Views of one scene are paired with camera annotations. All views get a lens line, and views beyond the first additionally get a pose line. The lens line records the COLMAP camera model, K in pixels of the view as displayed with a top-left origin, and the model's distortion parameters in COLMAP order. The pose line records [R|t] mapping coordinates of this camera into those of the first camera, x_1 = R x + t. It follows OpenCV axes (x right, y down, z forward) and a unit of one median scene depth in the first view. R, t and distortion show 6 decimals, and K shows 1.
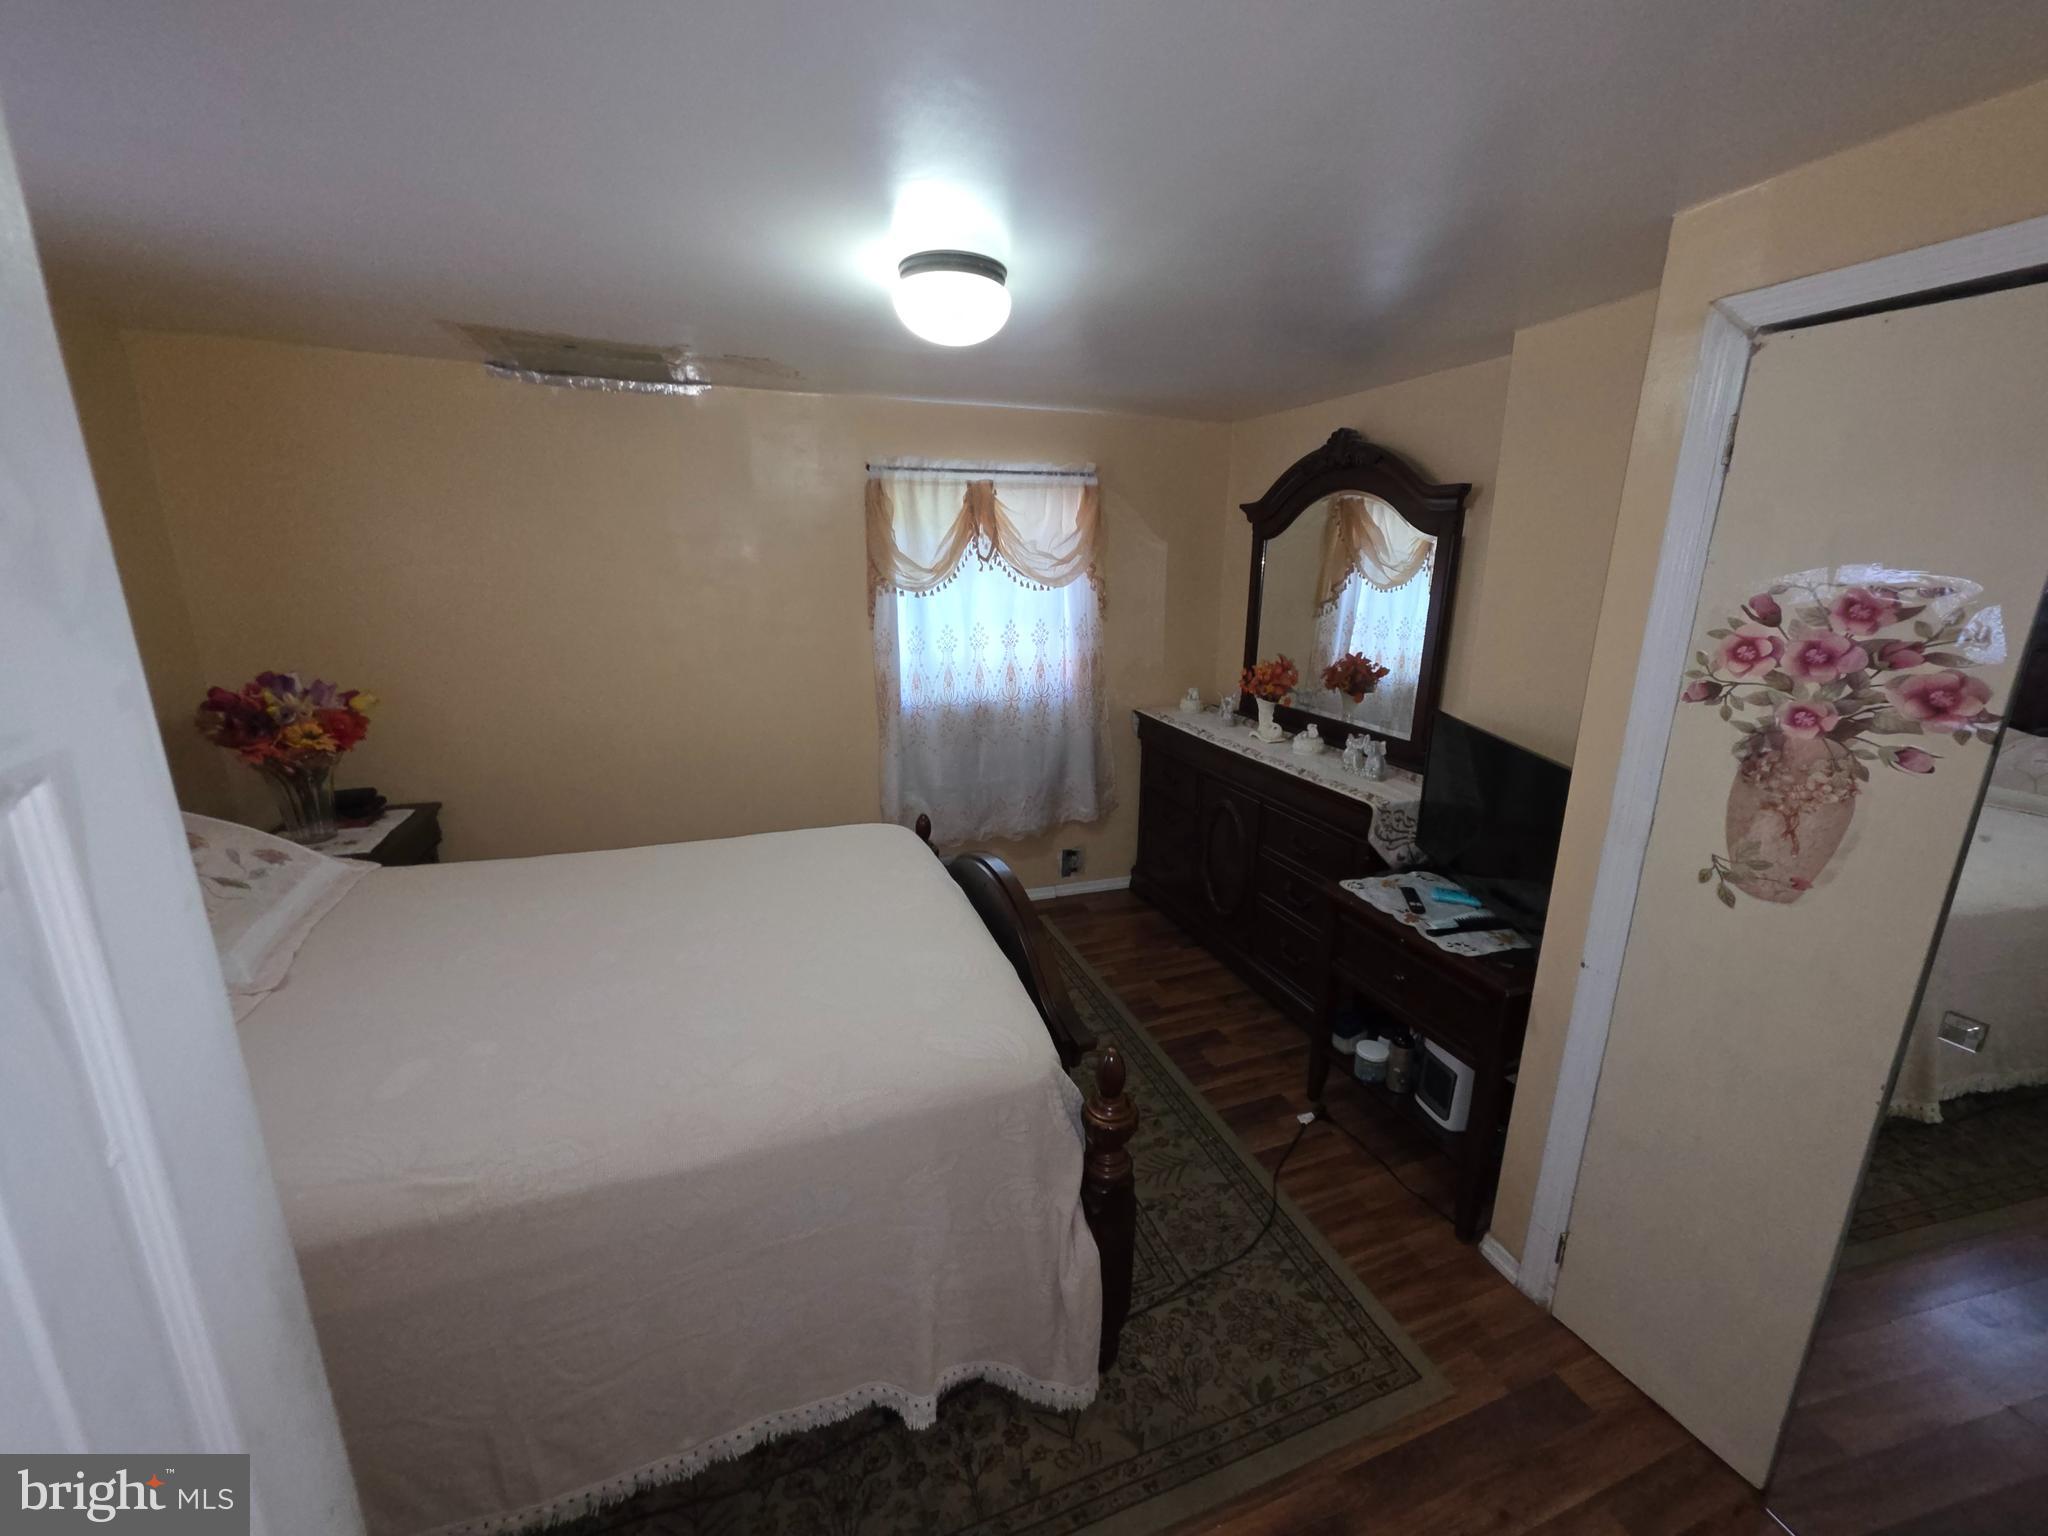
lens RADIAL K [[821.4, 0, 1034.6], [0, 821.4, 762.1], [0, 0, 1]] dist [0.000573, 0.000196]
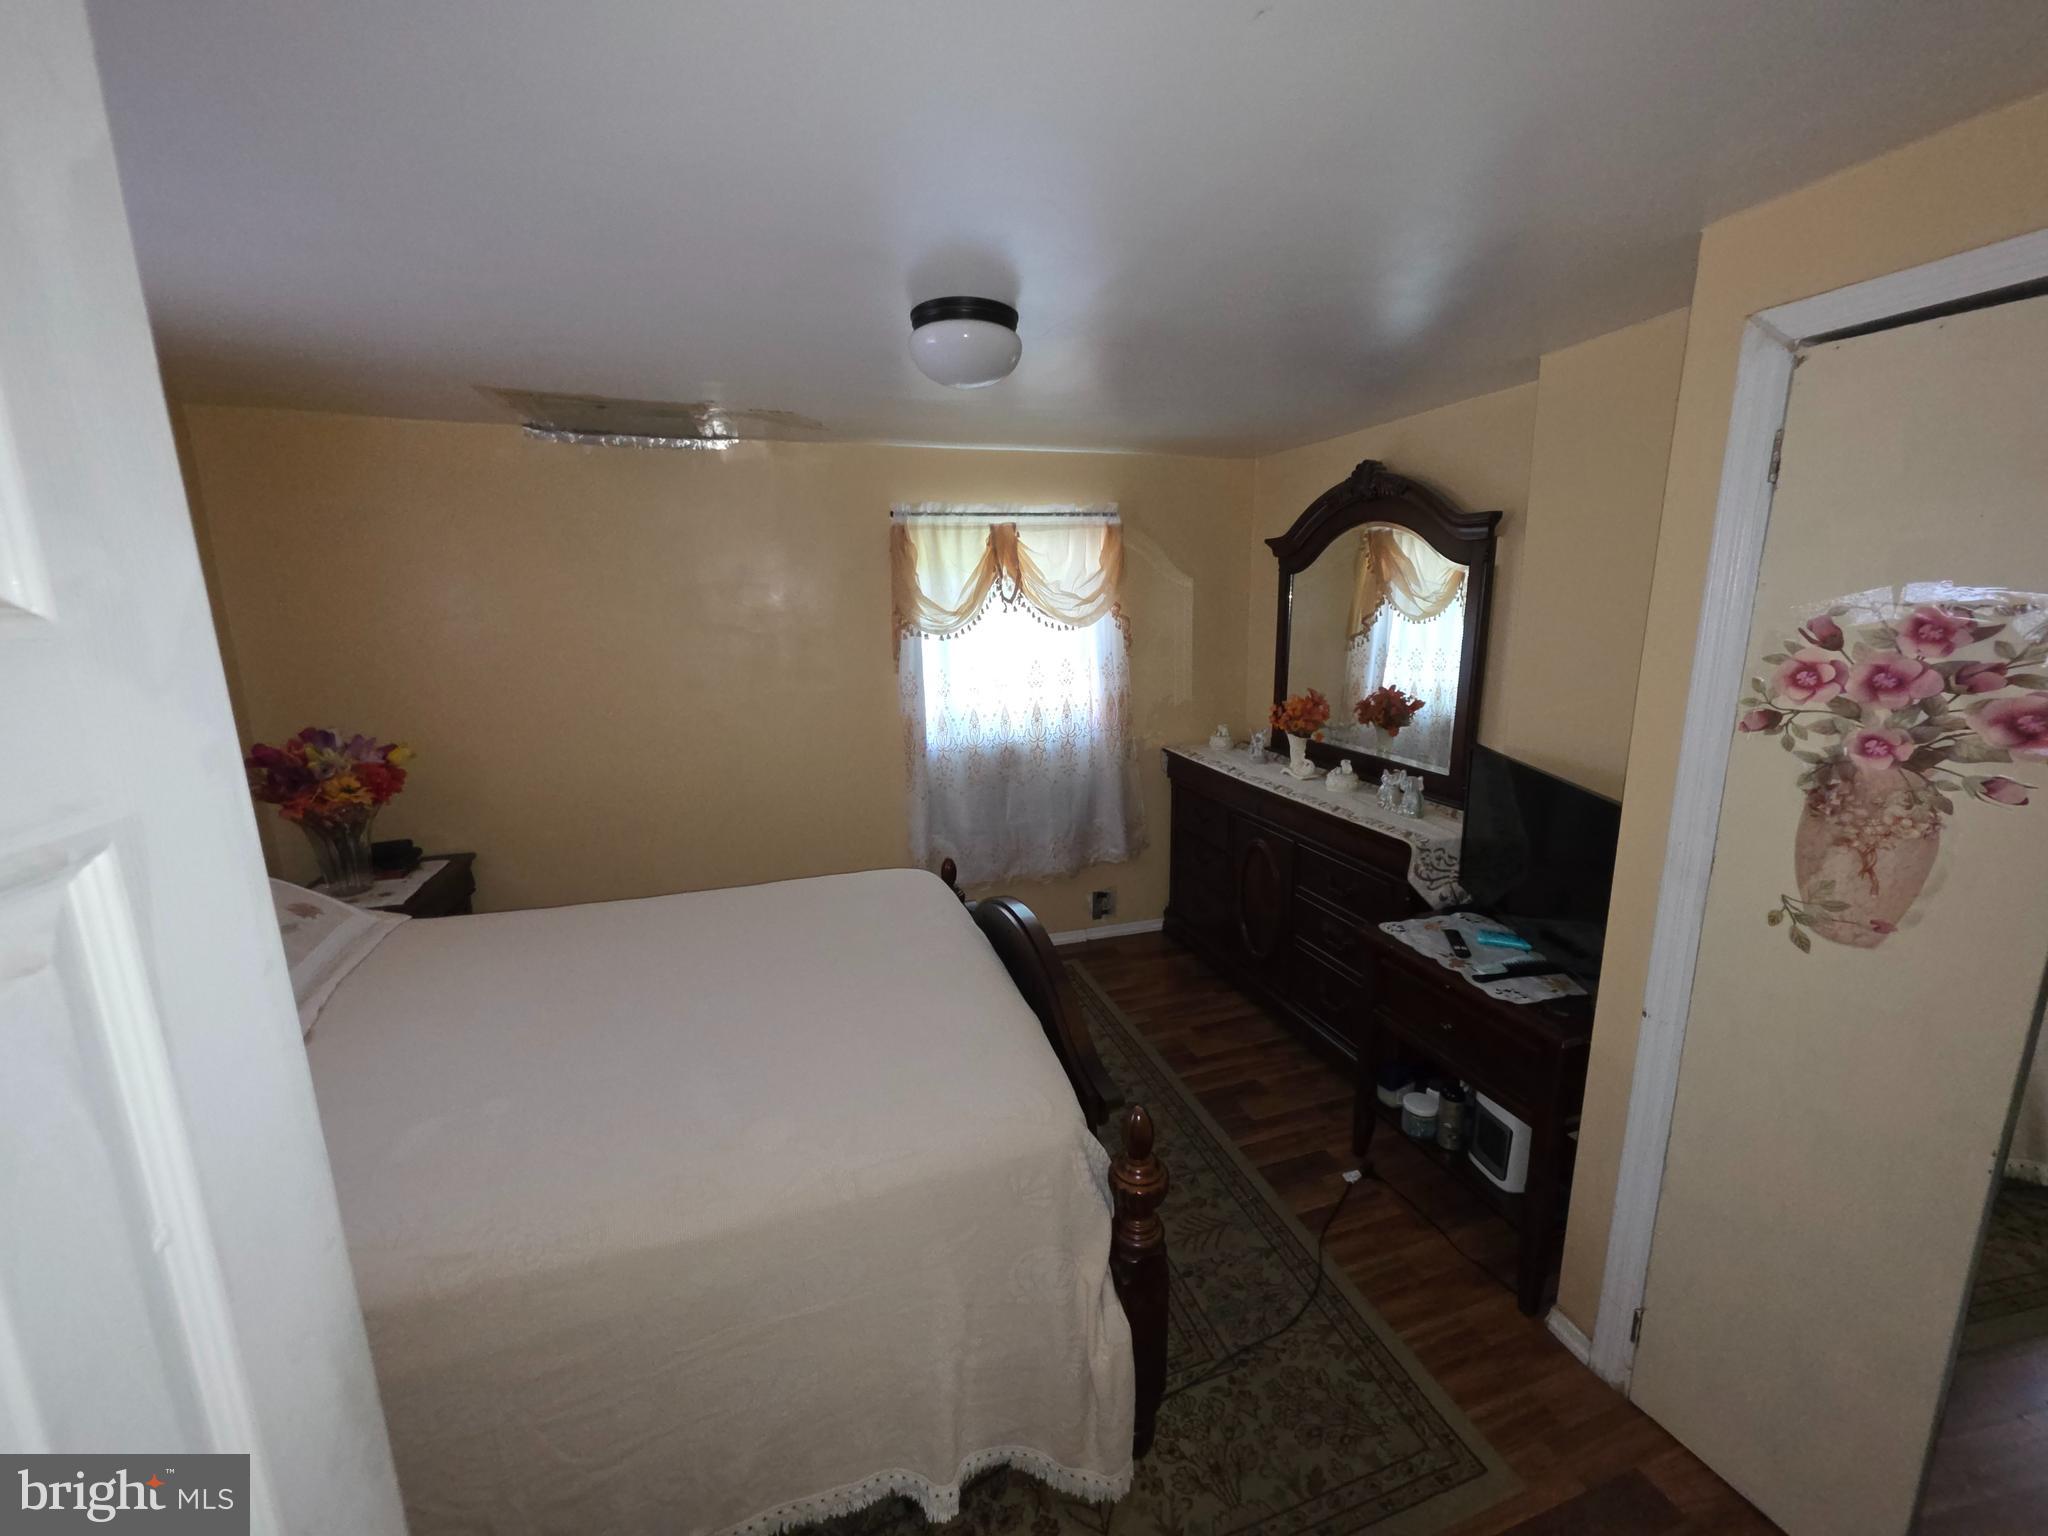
lens RADIAL K [[821.4, 0, 1034.6], [0, 821.4, 762.1], [0, 0, 1]] dist [0.000573, 0.000196]
pose [[0.998996, -0.018046, -0.041013, 0.010693], [0.016102, 0.998753, -0.047266, -0.003834], [0.041815, 0.046559, 0.998040, 0.015228]]
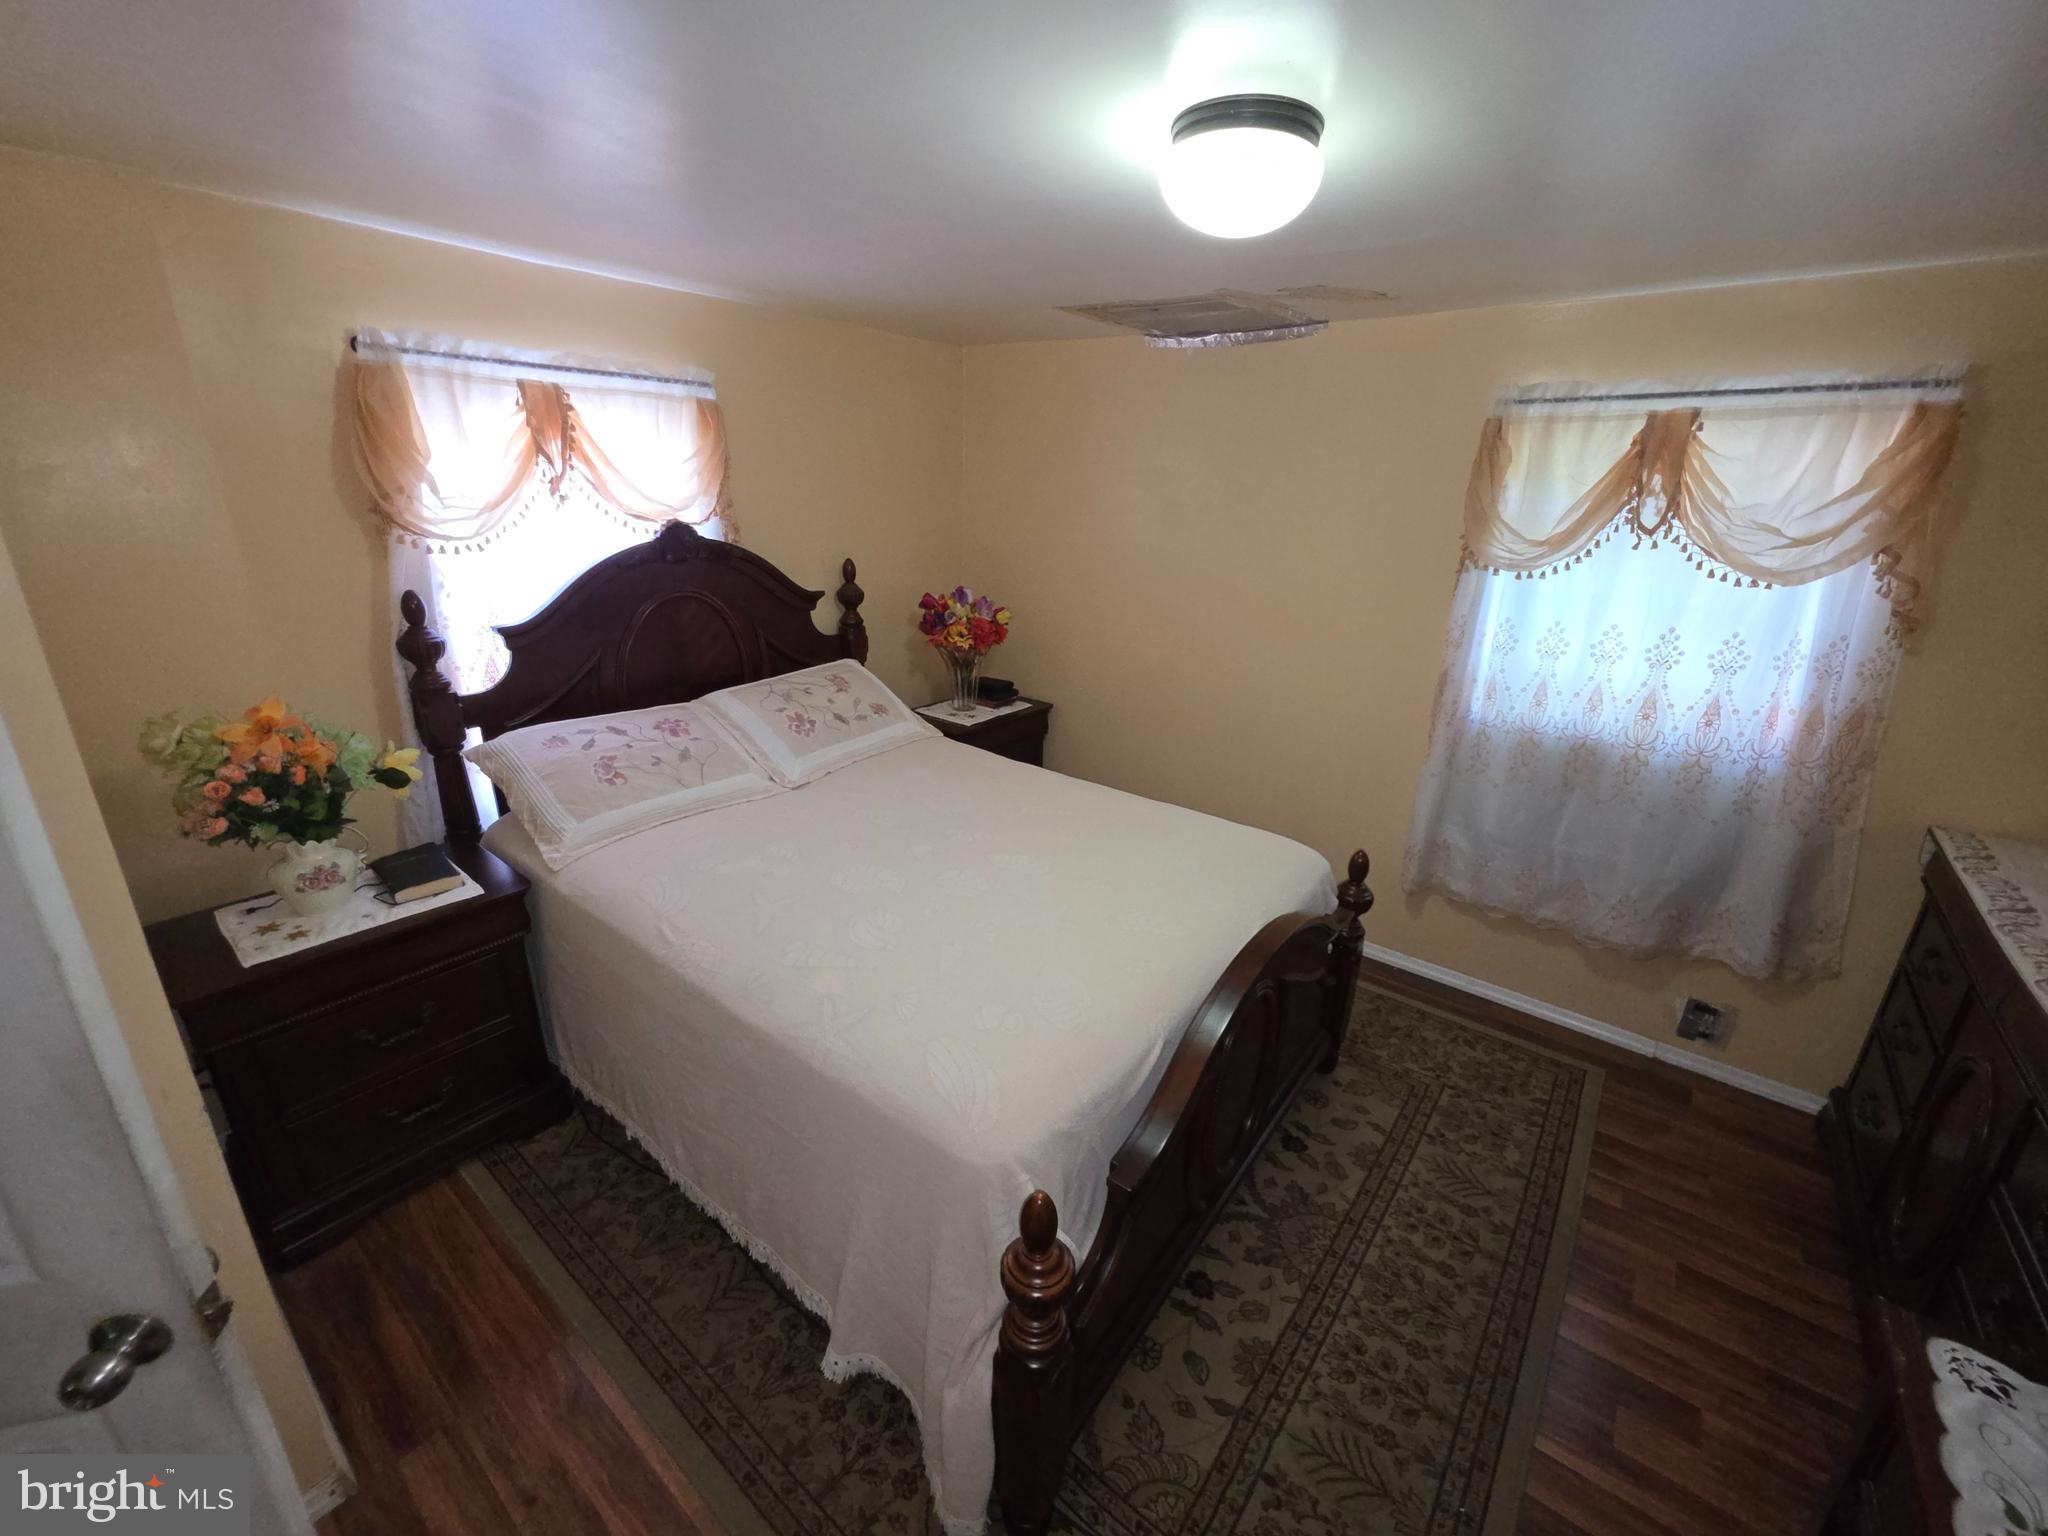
lens RADIAL K [[818.4, 0, 1022.6], [0, 818.4, 761.6], [0, 0, 1]] dist [0.000105, -0.000115]
pose [[0.526524, 0.276323, -0.804001, 0.324350], [-0.230484, 0.956684, 0.177858, -0.089960], [0.818321, 0.091663, 0.567405, 0.292353]]
